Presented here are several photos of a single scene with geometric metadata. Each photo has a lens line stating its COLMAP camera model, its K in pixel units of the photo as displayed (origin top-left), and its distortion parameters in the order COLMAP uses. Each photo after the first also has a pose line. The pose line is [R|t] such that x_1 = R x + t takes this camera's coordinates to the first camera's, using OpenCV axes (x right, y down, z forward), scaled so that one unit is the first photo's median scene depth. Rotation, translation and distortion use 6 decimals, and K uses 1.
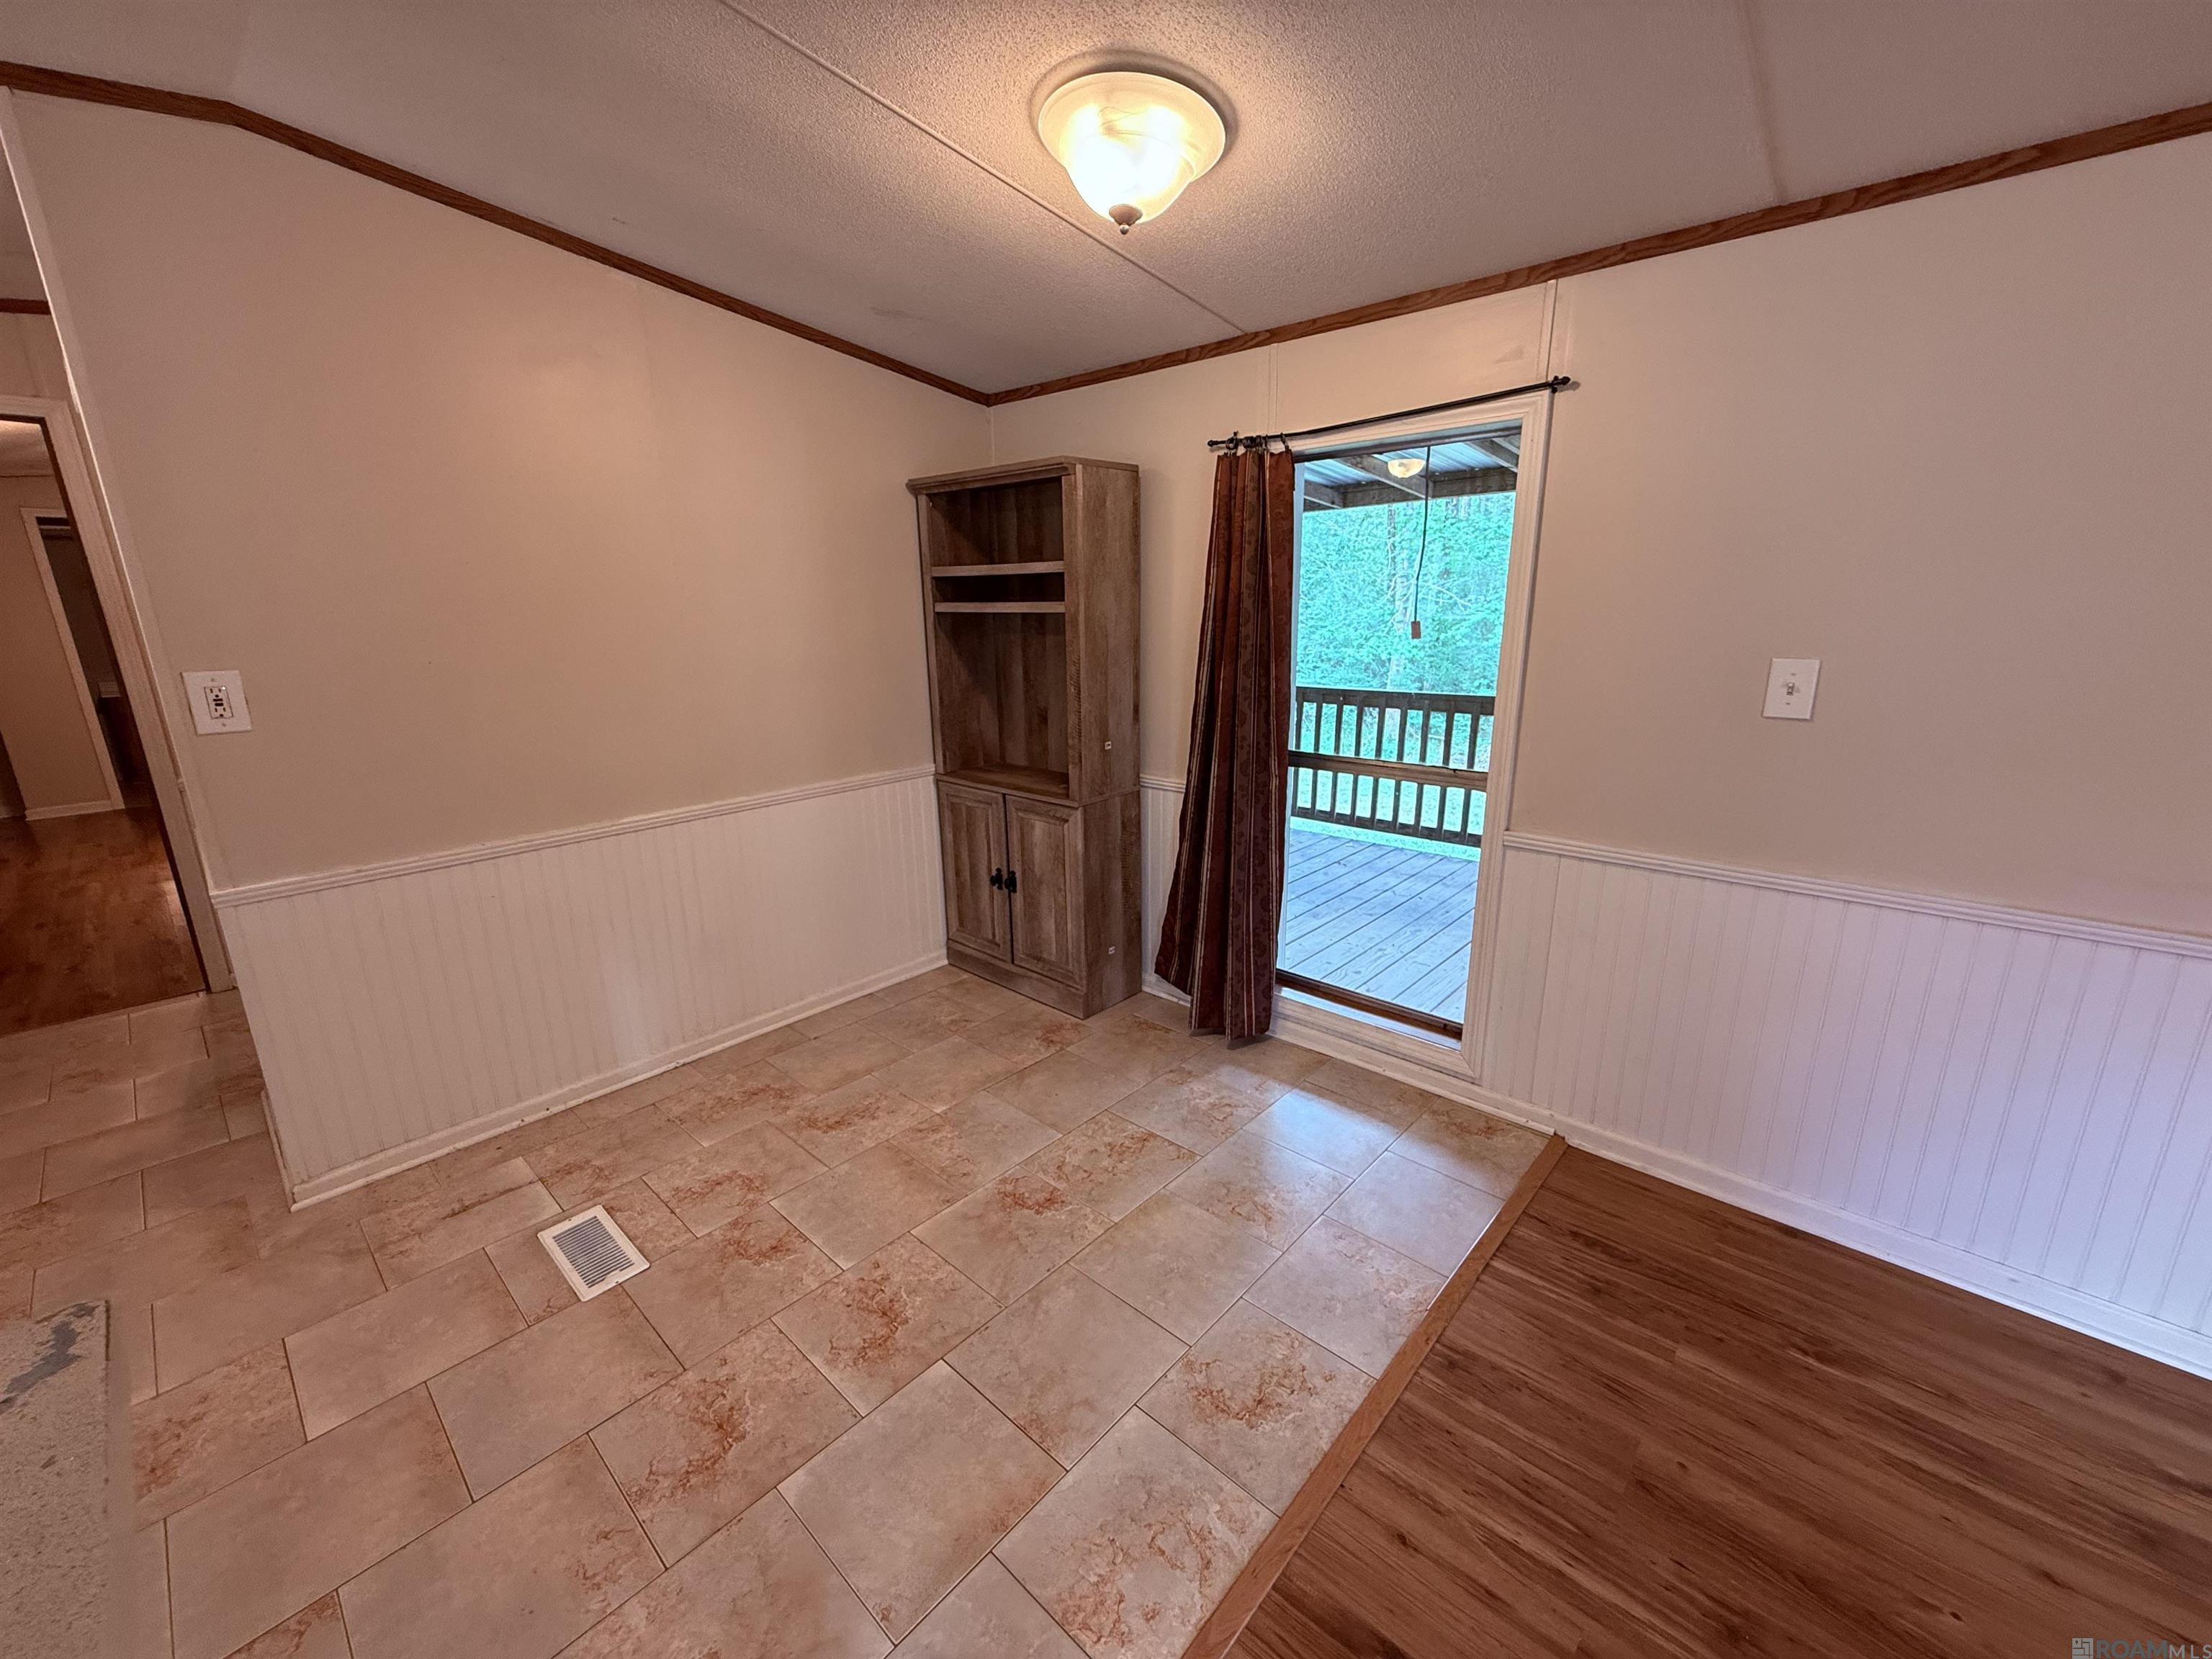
lens RADIAL K [[881.7, 0, 1098.6], [0, 881.7, 828.3], [0, 0, 1]] dist [0.000323, -0.000121]
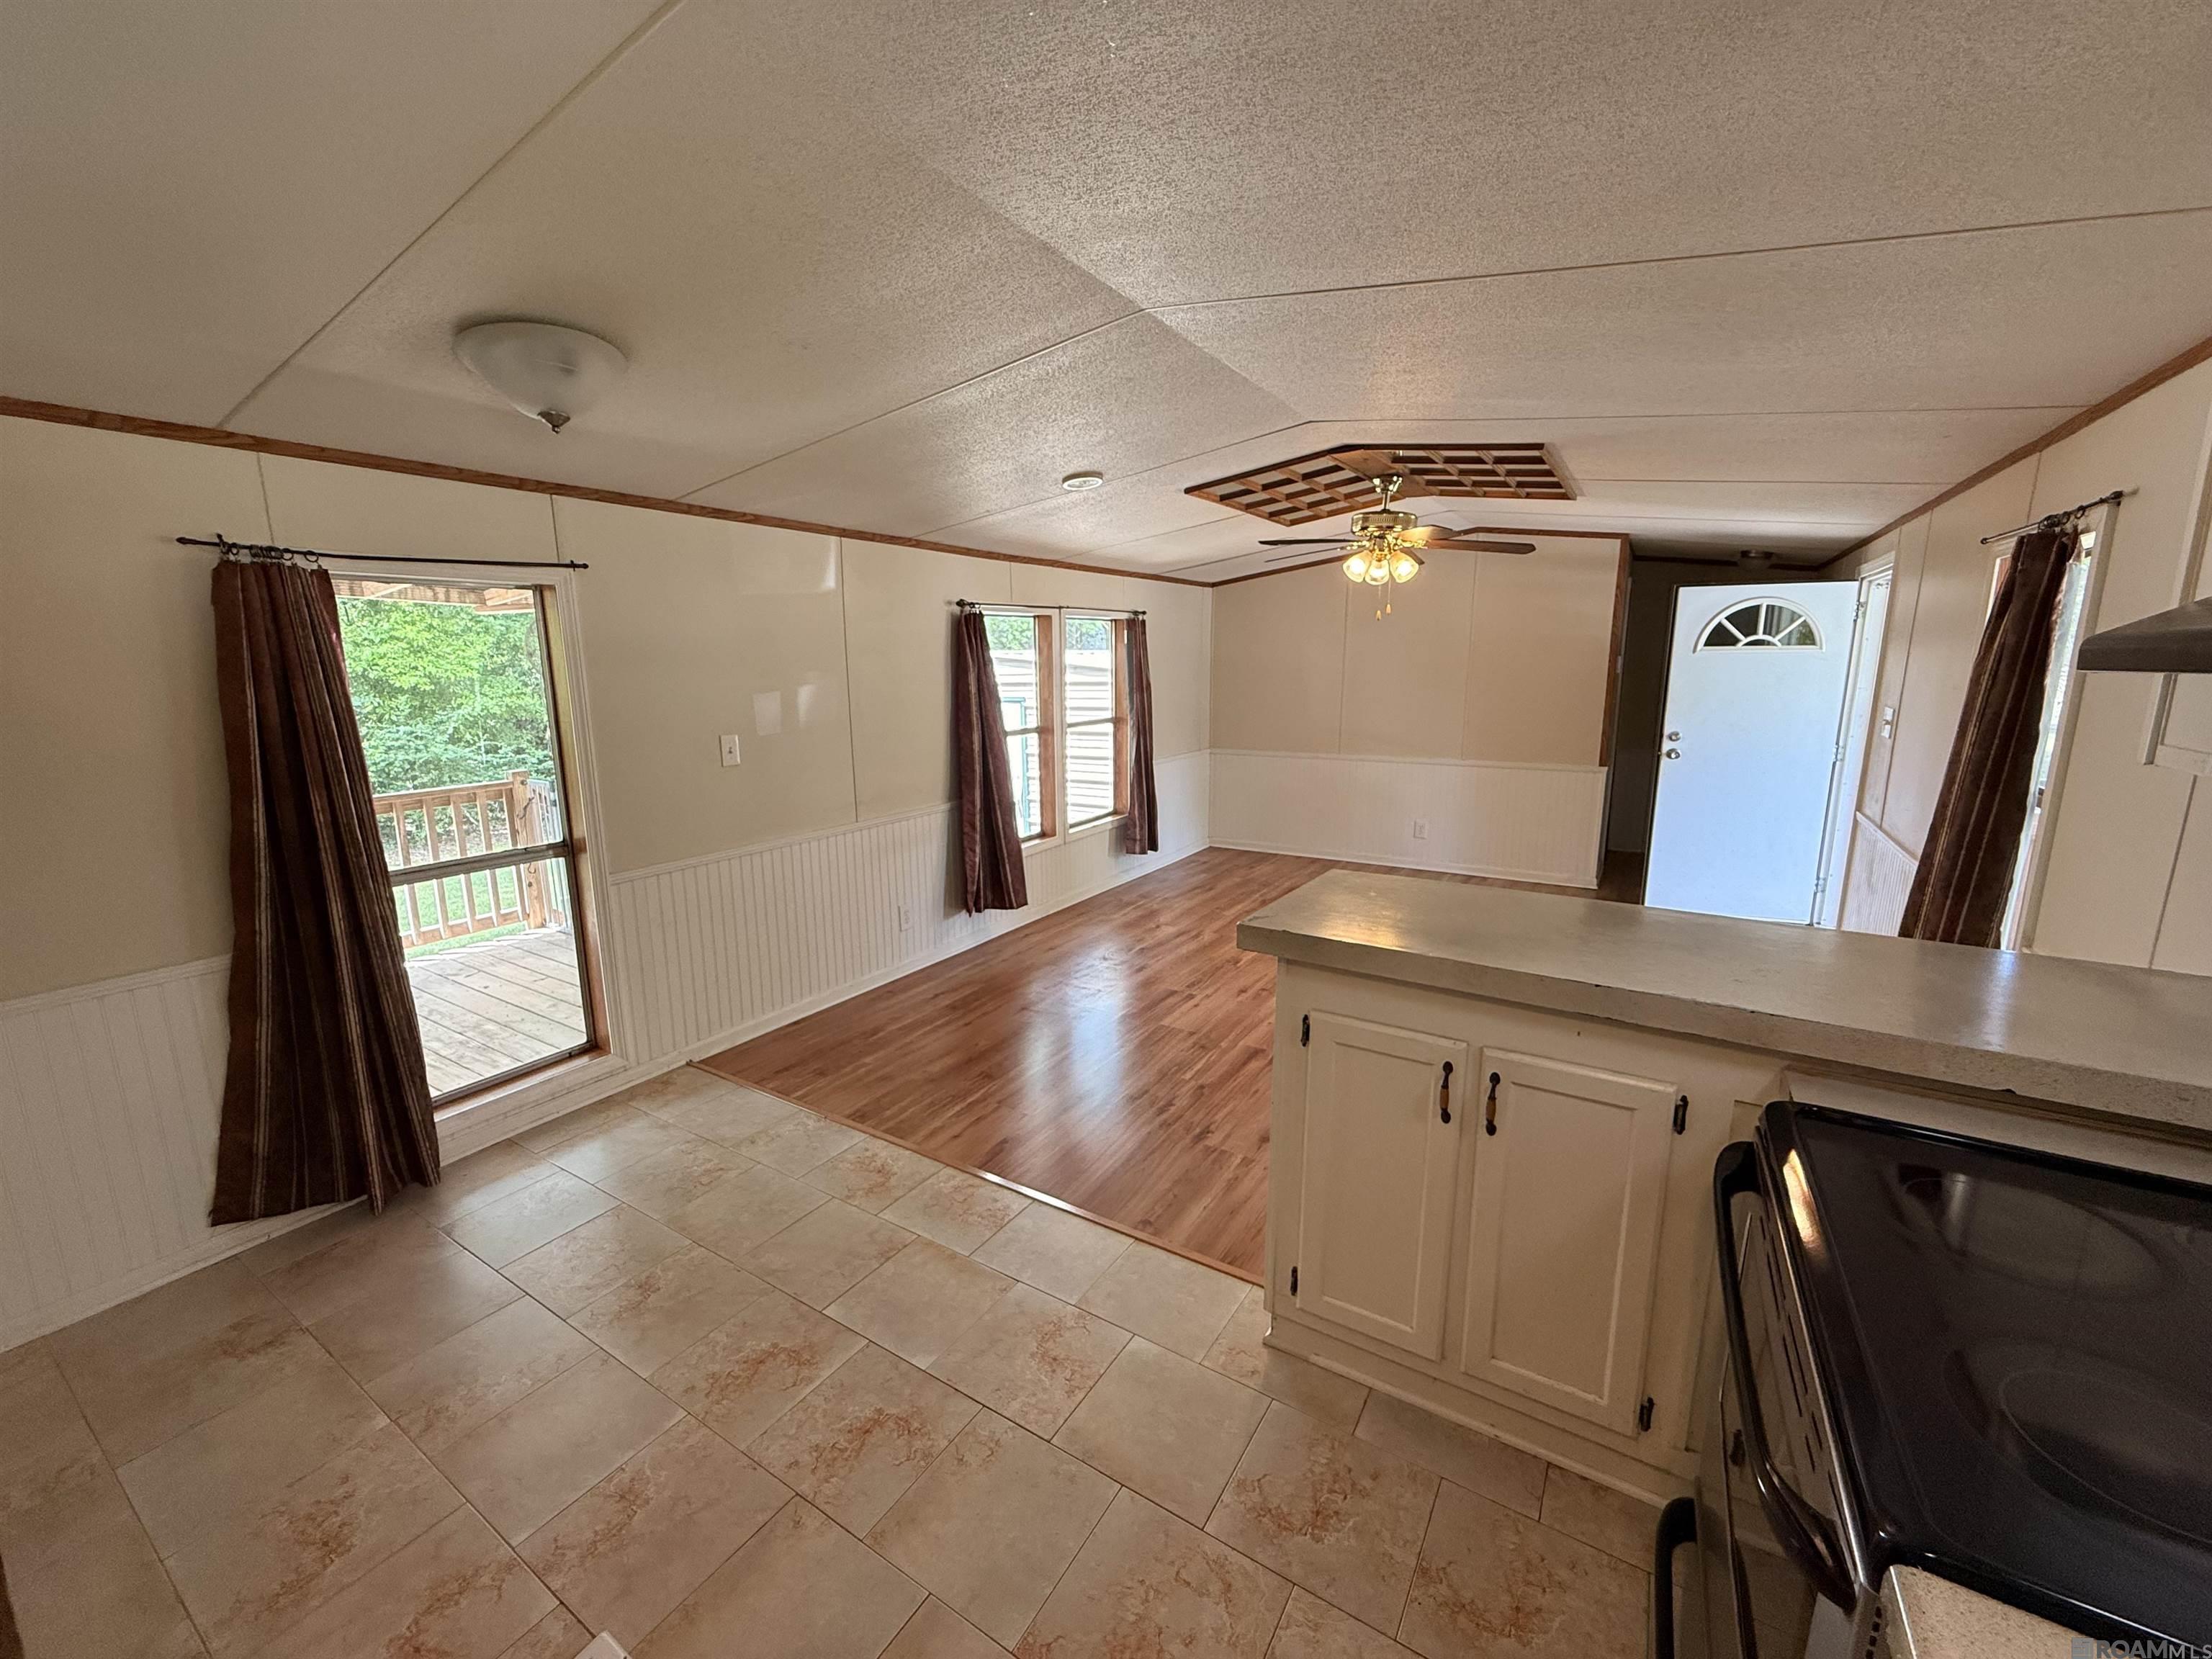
lens RADIAL K [[881.7, 0, 1098.6], [0, 881.7, 828.3], [0, 0, 1]] dist [0.000323, -0.000121]
pose [[-0.173521, -0.169129, 0.970199, -0.876632], [0.256791, 0.943294, 0.210366, -0.140107], [-0.950762, 0.285642, -0.120251, 0.371647]]
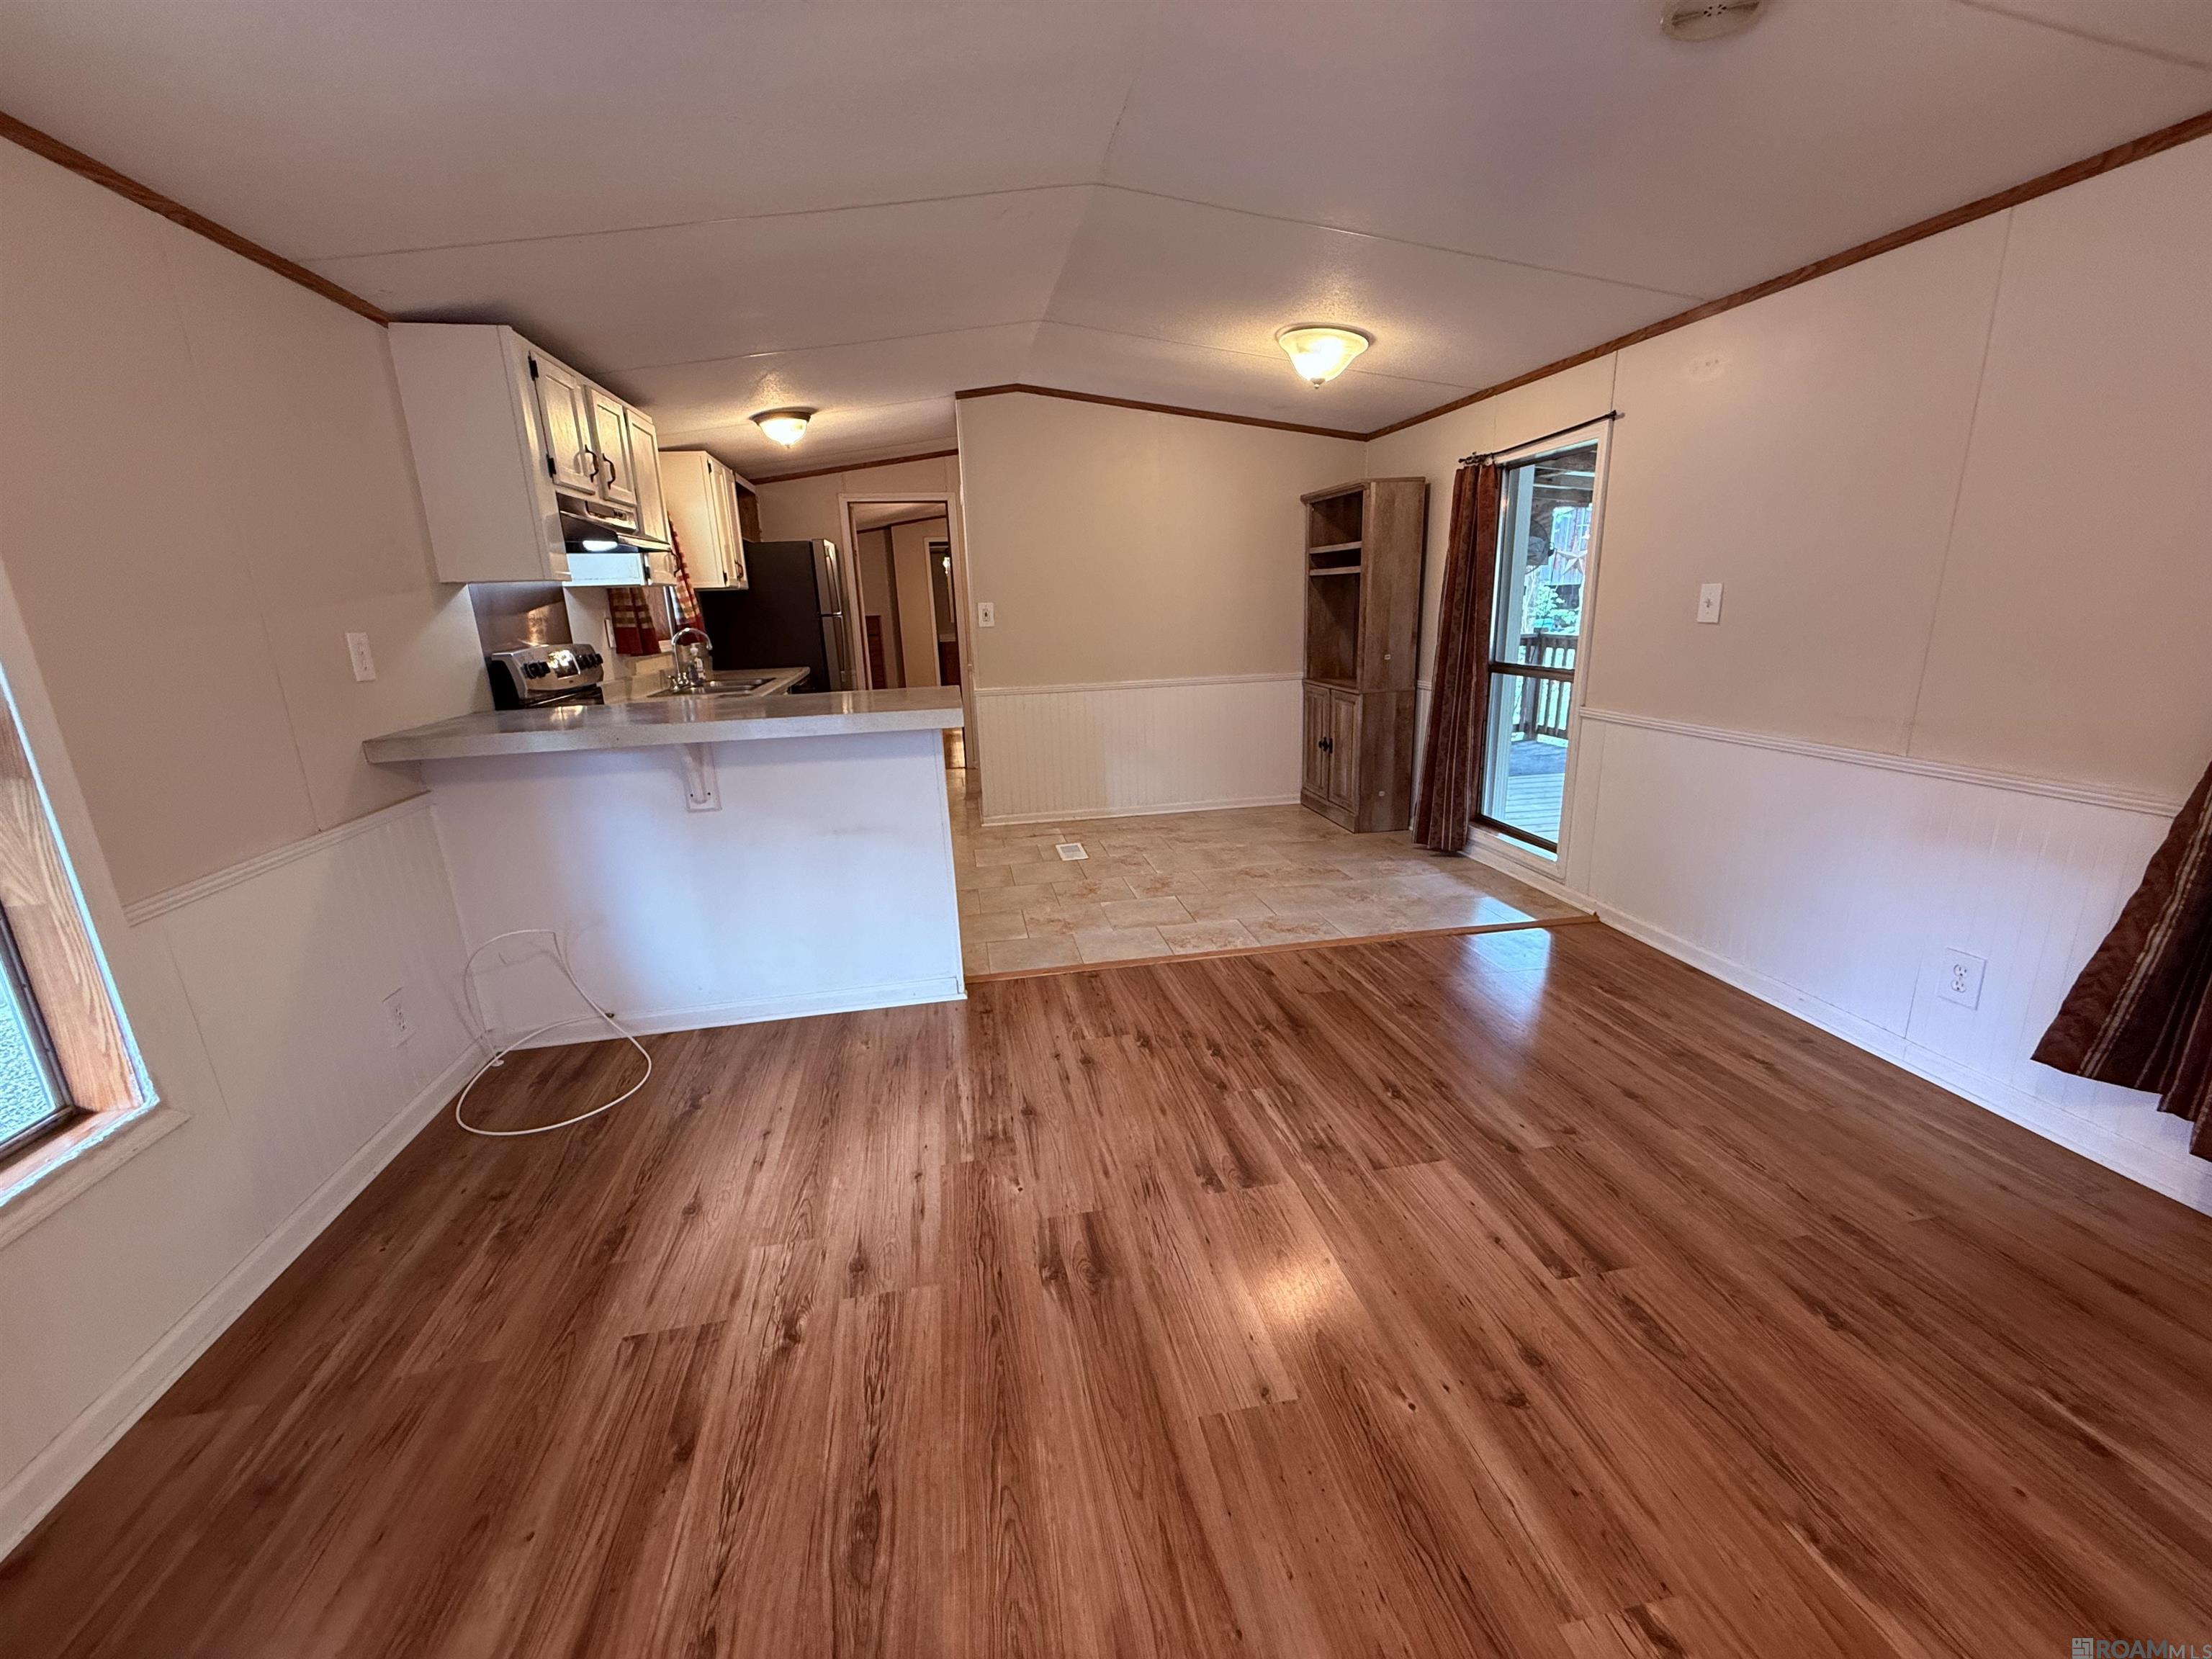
lens RADIAL K [[881.7, 0, 1098.6], [0, 881.7, 828.3], [0, 0, 1]] dist [0.000323, -0.000121]
pose [[0.792392, 0.142054, -0.593241, 0.650255], [-0.131098, 0.989440, 0.061818, 0.200632], [0.595758, 0.028789, 0.802648, -0.631635]]
